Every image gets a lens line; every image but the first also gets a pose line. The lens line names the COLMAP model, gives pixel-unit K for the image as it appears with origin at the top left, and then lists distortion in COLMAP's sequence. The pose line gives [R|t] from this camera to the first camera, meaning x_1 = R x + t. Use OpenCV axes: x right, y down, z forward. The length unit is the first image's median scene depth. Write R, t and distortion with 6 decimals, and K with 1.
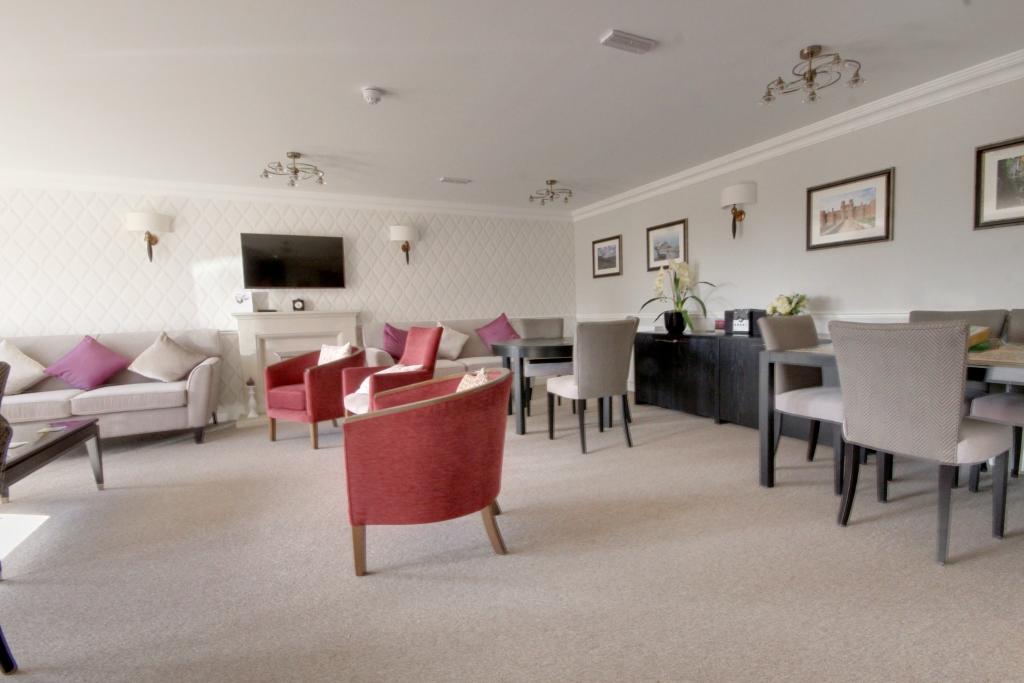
lens RADIAL K [[477.7, 0, 536.4], [0, 477.7, 342.0], [0, 0, 1]] dist [-0.001838, -0.001283]
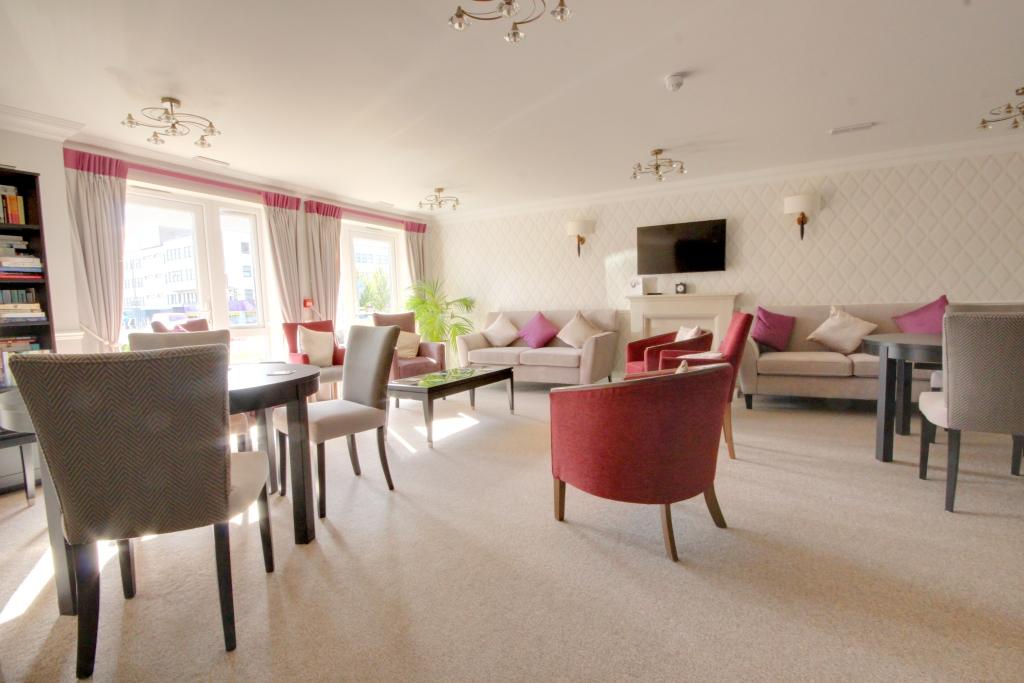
lens RADIAL K [[477.7, 0, 512.9], [0, 477.7, 344.2], [0, 0, 1]] dist [-0.001838, -0.001283]
pose [[0.562524, 0.083207, -0.822583, 0.209644], [-0.044042, 0.996526, 0.070684, -0.012951], [0.825607, -0.003534, 0.564235, 0.091558]]
